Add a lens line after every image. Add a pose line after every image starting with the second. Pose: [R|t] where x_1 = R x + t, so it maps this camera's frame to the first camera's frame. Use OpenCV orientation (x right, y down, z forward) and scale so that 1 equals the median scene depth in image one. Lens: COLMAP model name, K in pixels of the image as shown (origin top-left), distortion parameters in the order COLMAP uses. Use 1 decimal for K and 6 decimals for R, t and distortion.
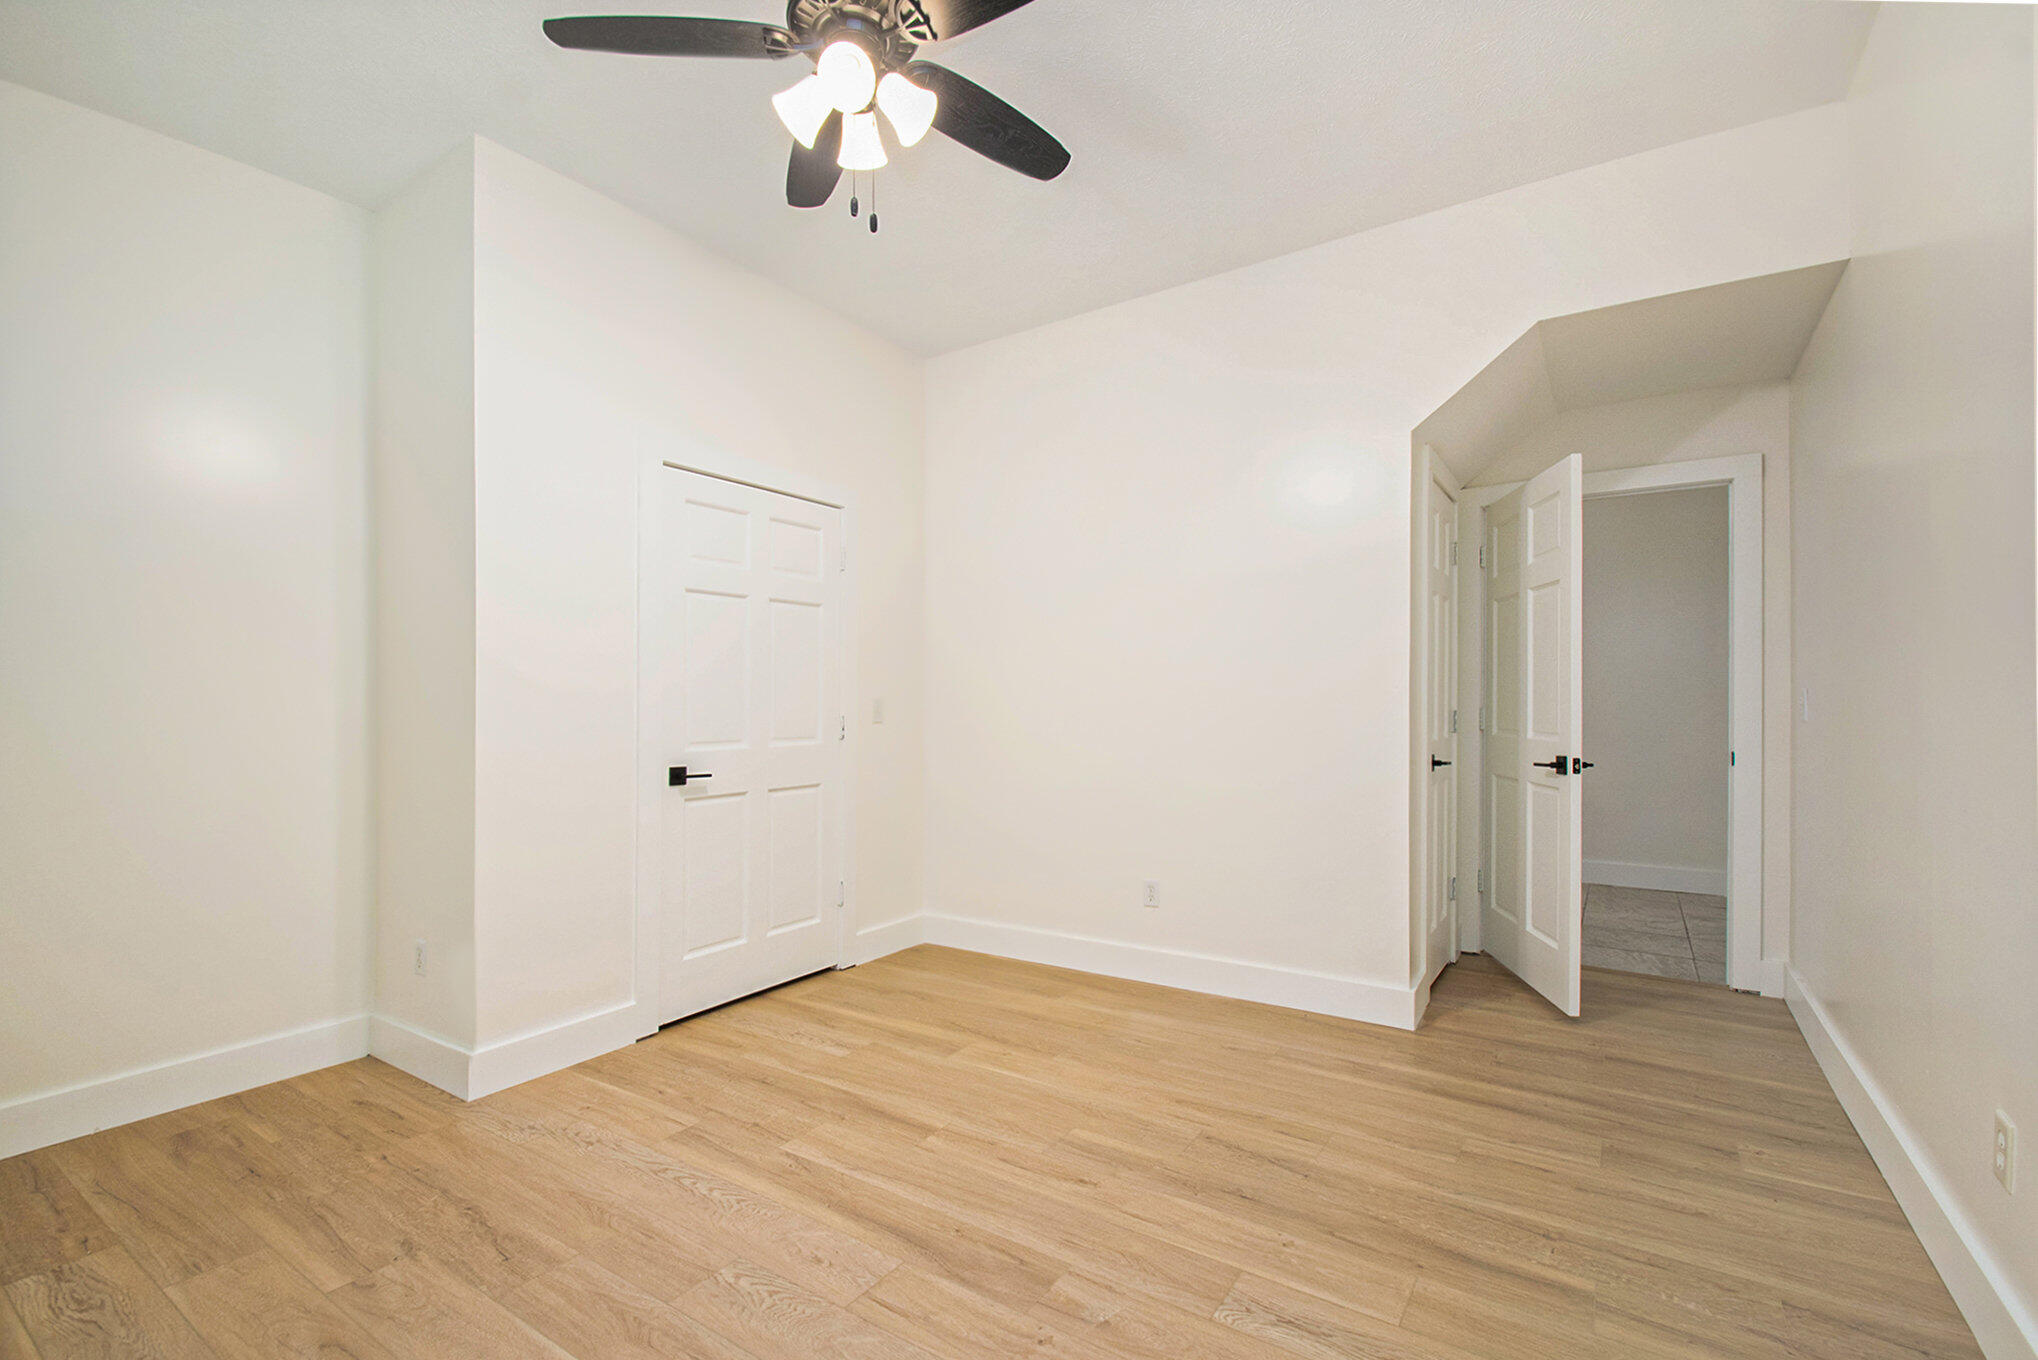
lens RADIAL K [[898.7, 0, 1016.8], [0, 898.7, 702.7], [0, 0, 1]] dist [0.002239, -0.000025]
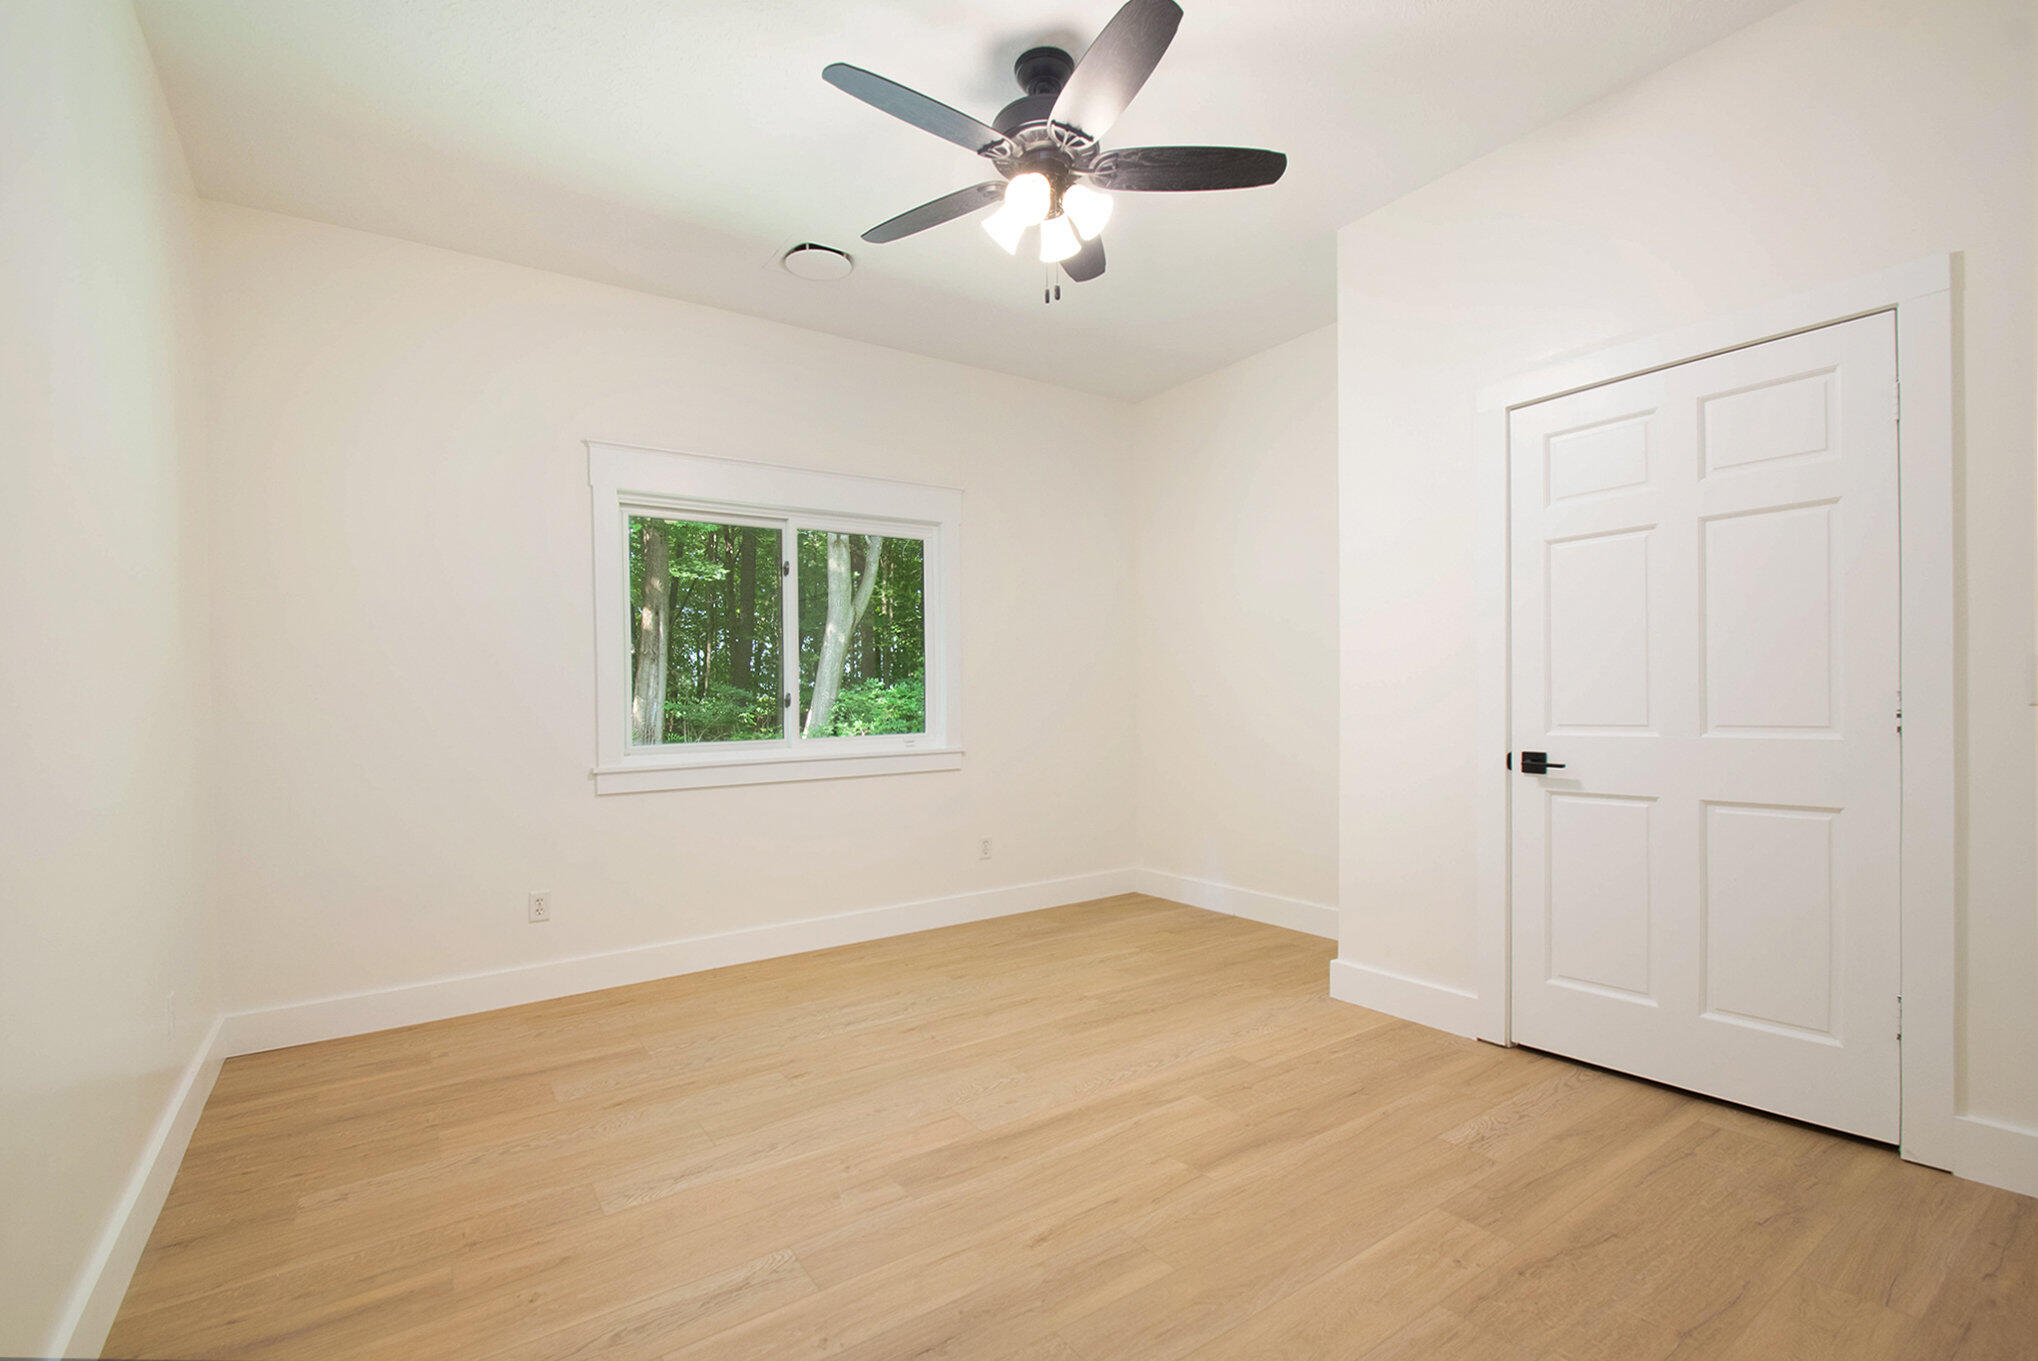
lens RADIAL K [[880.1, 0, 1022.6], [0, 880.1, 658.4], [0, 0, 1]] dist [-0.040515, 0.000050]
pose [[-0.358927, -0.026928, -0.932977, 0.779987], [0.027024, 0.998865, -0.039226, 0.002304], [0.932974, -0.039292, -0.357792, 1.162694]]
